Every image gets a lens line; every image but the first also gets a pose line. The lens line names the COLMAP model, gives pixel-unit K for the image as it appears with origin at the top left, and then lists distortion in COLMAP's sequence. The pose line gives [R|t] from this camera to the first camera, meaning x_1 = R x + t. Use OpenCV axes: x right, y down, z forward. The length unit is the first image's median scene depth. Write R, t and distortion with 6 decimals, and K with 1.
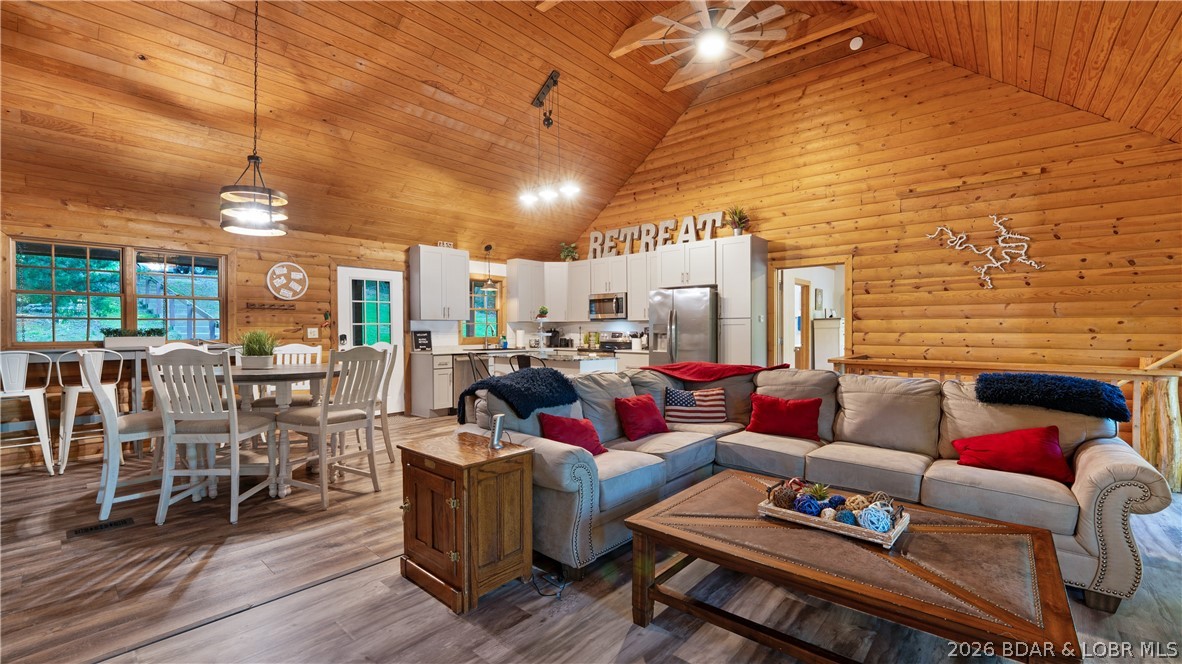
lens RADIAL K [[491.3, 0, 591.0], [0, 491.3, 332.0], [0, 0, 1]] dist [-0.017798, 0.000282]
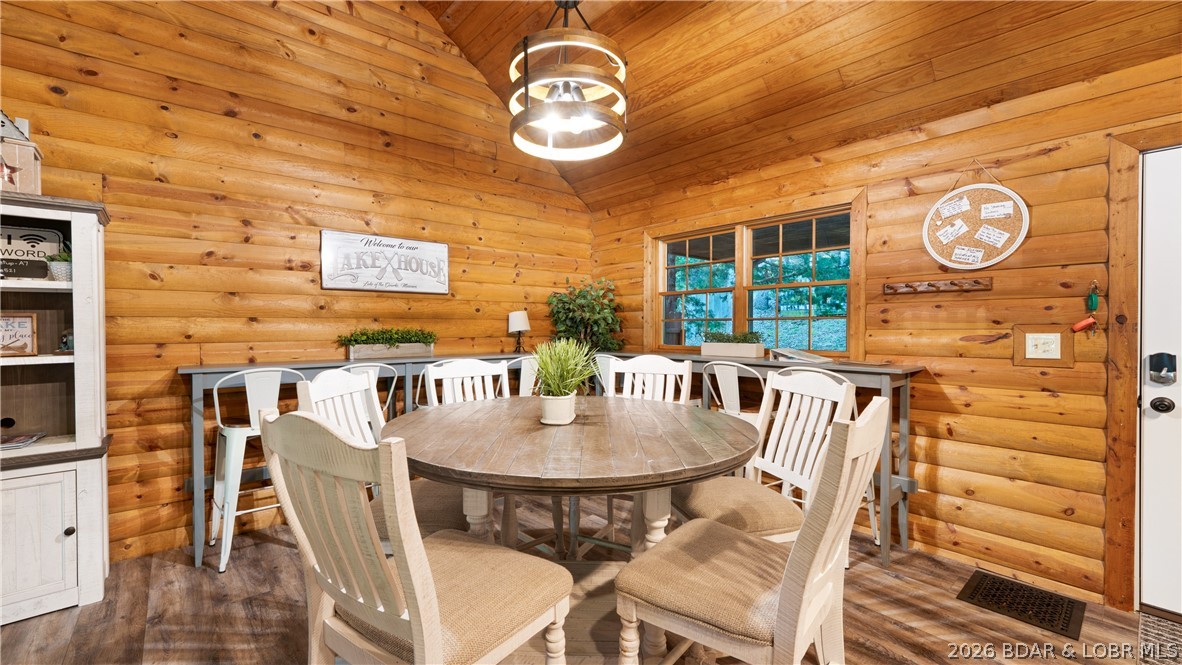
lens RADIAL K [[490.9, 0, 585.9], [0, 490.9, 333.5], [0, 0, 1]] dist [-0.001103, -0.000139]
pose [[-0.147905, 0.015810, -0.988875, -0.094116], [-0.004686, 0.999850, 0.016686, -0.009966], [0.988990, 0.007102, -0.147809, 0.542375]]
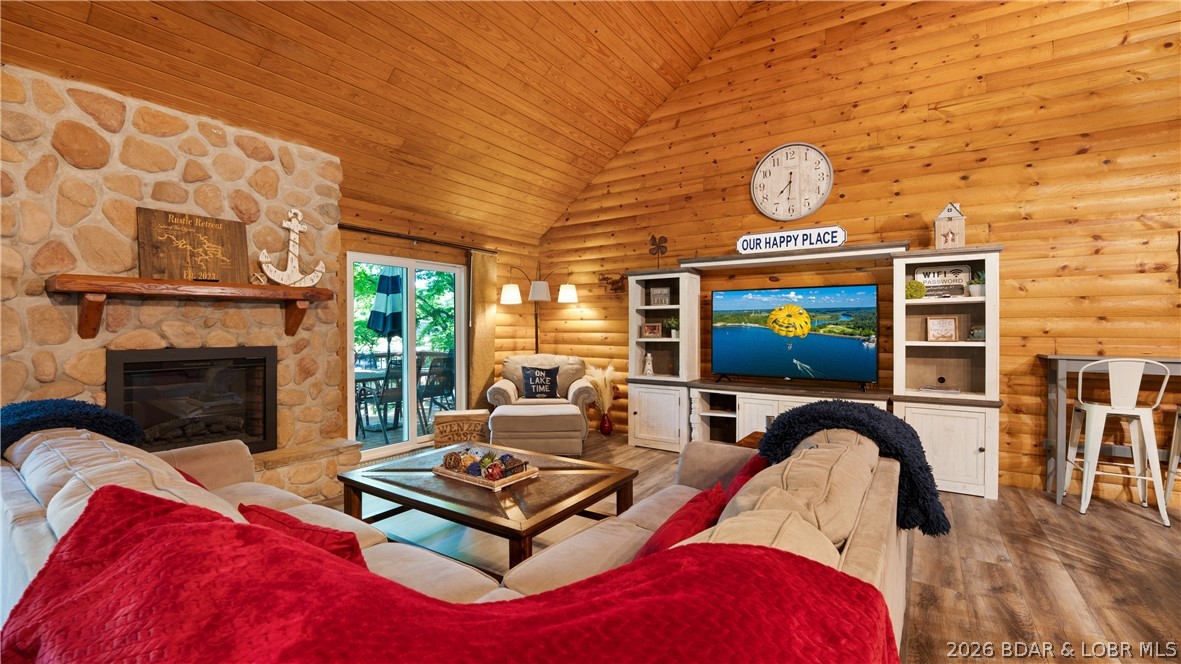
lens RADIAL K [[495.4, 0, 584.8], [0, 495.4, 328.7], [0, 0, 1]] dist [-0.028511, 0.004881]
pose [[-0.993544, -0.000481, -0.113442, 0.097154], [-0.001305, 0.999973, 0.007187, -0.006251], [0.113436, 0.007288, -0.993519, 0.618939]]
